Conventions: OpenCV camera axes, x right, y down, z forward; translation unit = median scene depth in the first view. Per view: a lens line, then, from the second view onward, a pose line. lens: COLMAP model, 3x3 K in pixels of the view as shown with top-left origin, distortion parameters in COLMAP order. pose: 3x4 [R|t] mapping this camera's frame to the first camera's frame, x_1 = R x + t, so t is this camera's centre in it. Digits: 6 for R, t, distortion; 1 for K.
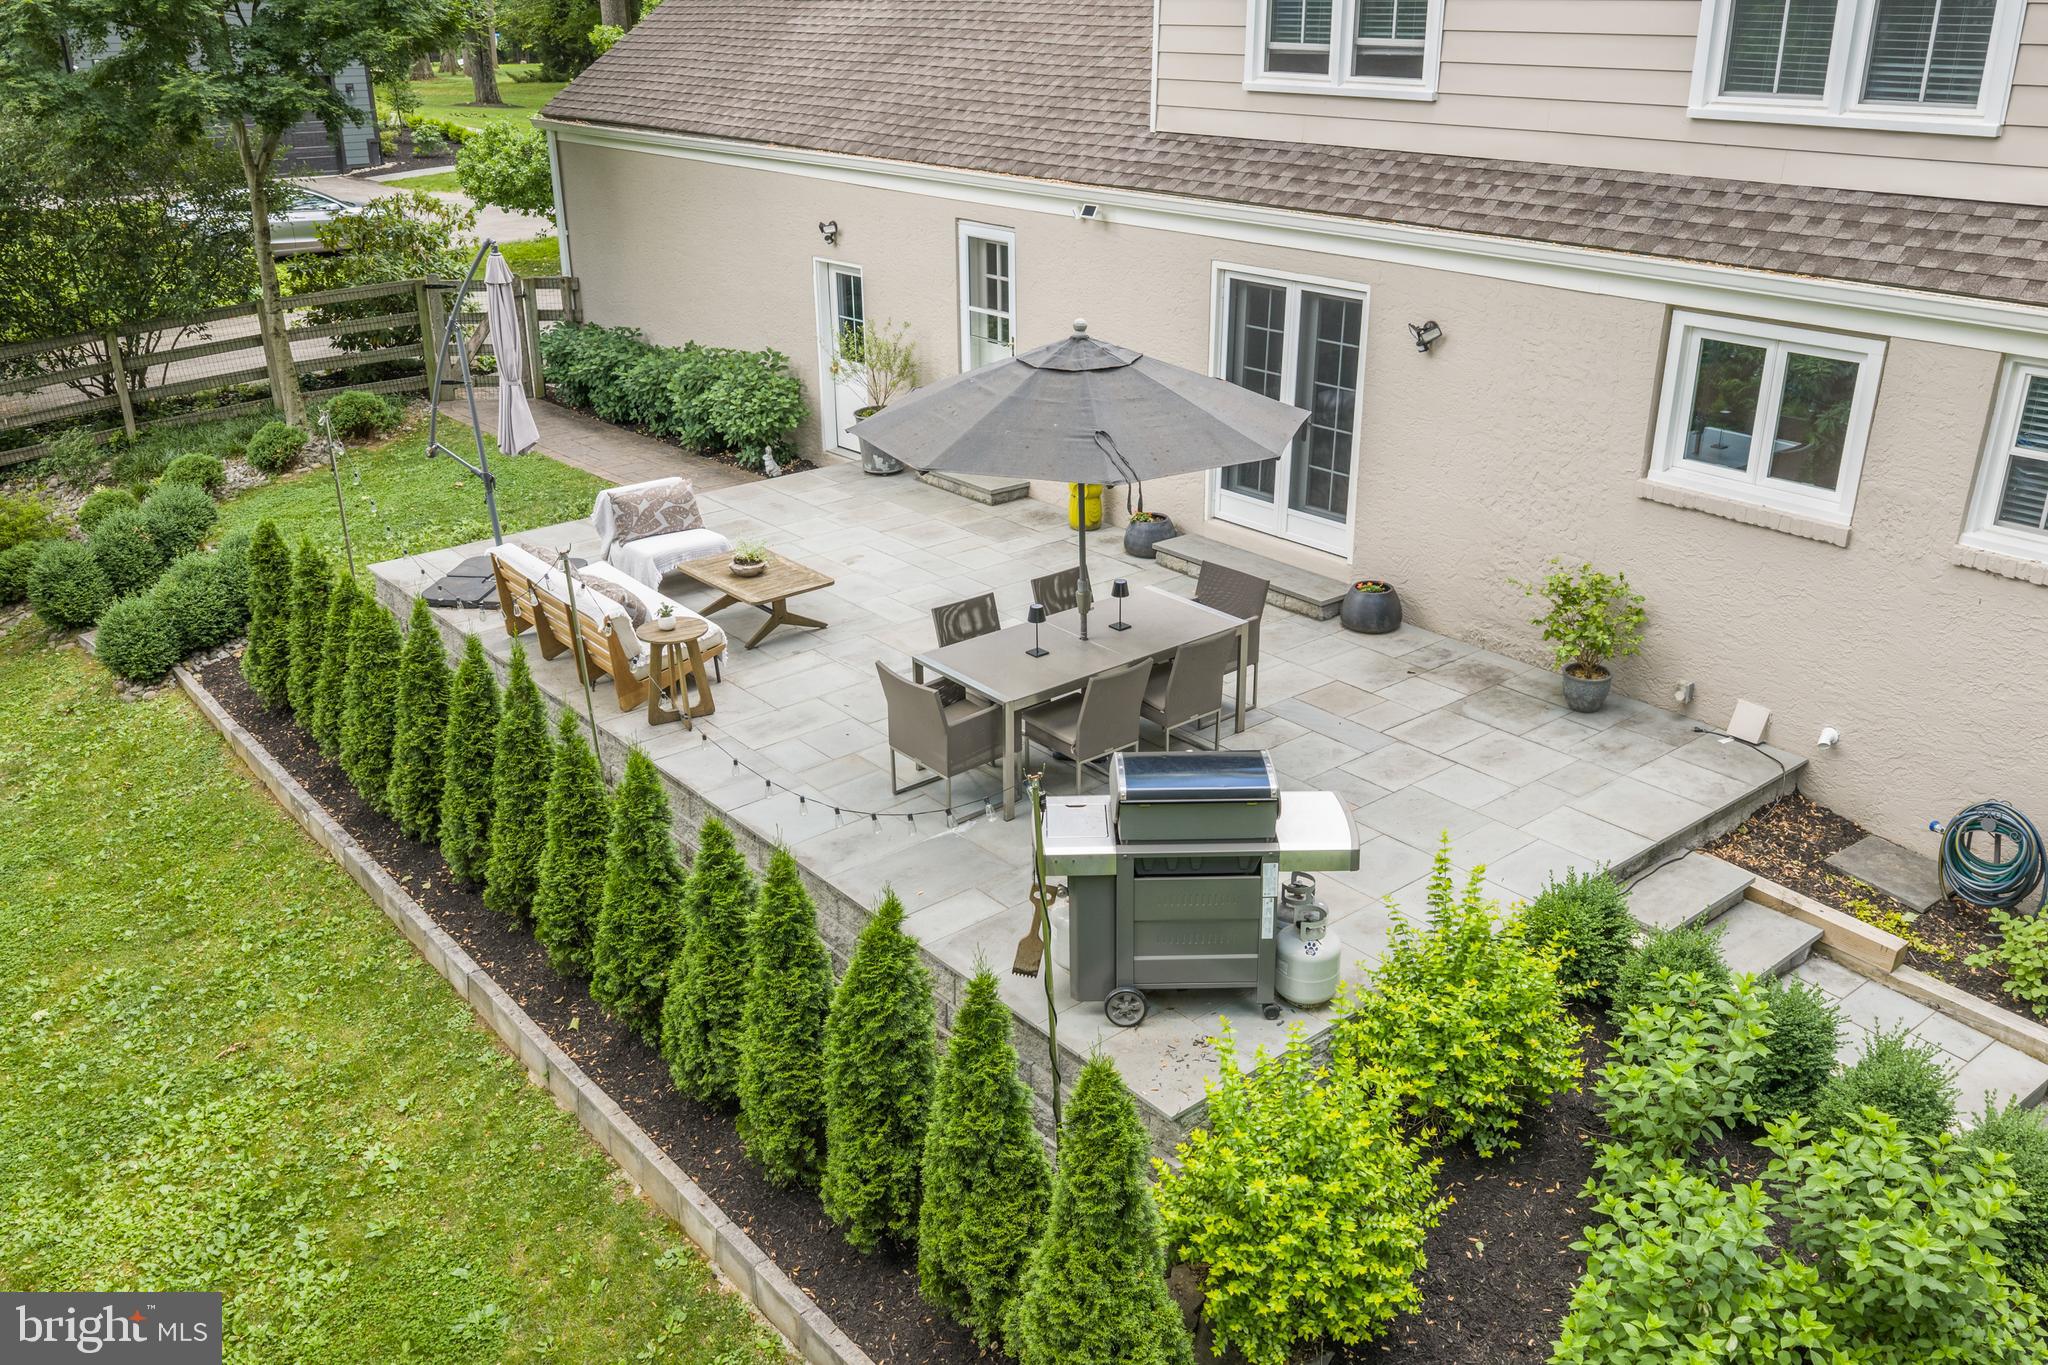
lens RADIAL K [[1680.2, 0, 1026.5], [0, 1680.2, 681.2], [0, 0, 1]] dist [0.009746, -0.013164]
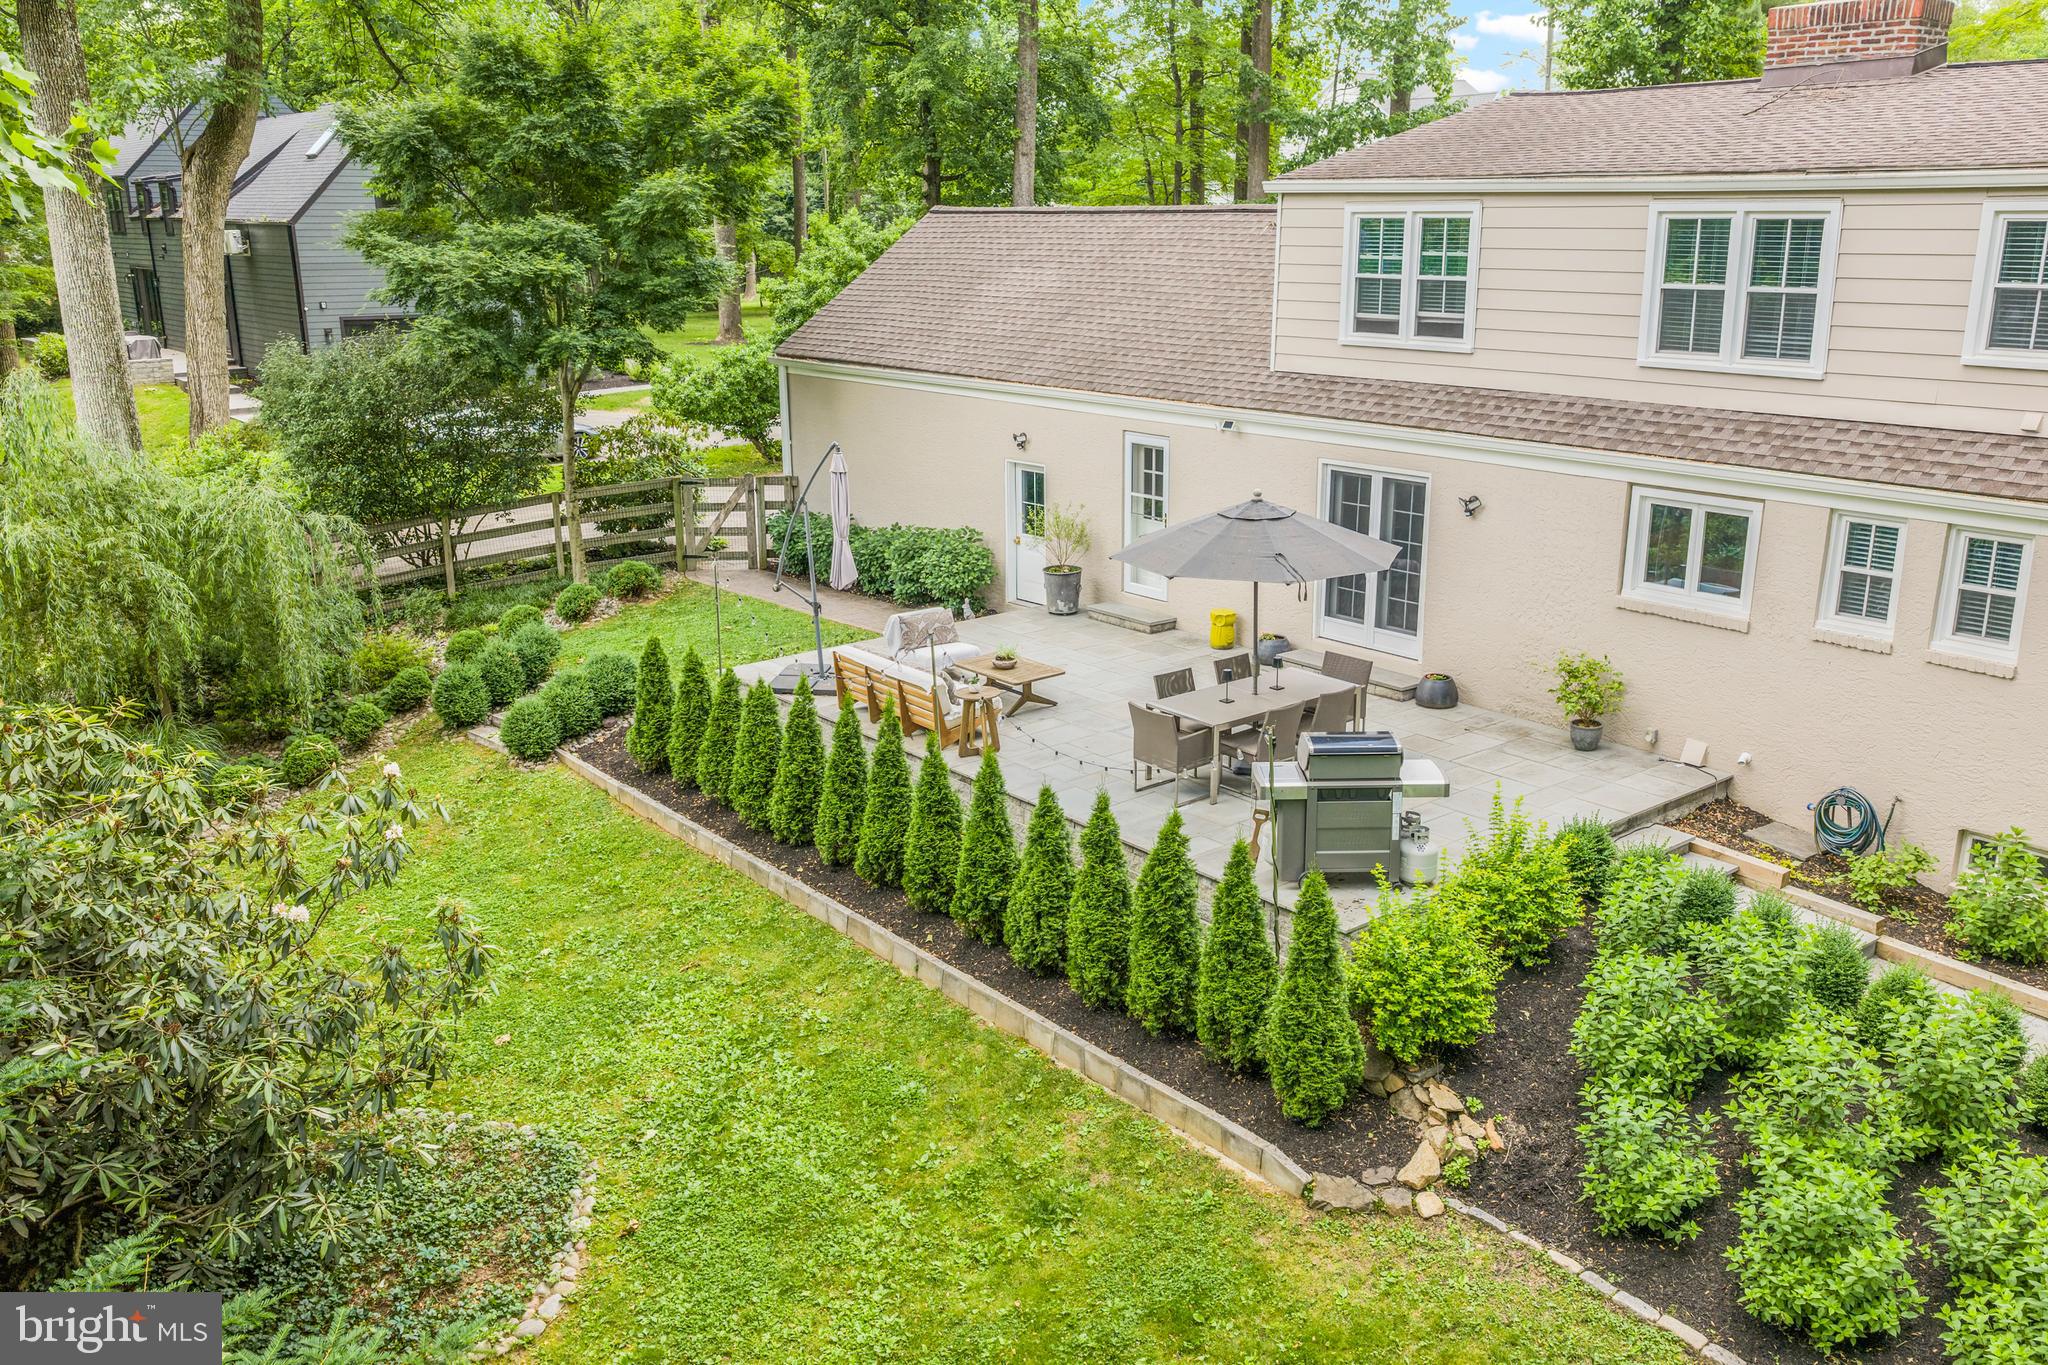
lens RADIAL K [[1680.2, 0, 1025.3], [0, 1680.2, 679.2], [0, 0, 1]] dist [0.009746, -0.013164]
pose [[0.999896, 0.002867, -0.014125, -0.150712], [-0.004608, 0.992174, -0.124776, 0.150229], [0.013657, 0.124828, 0.992084, -0.516931]]
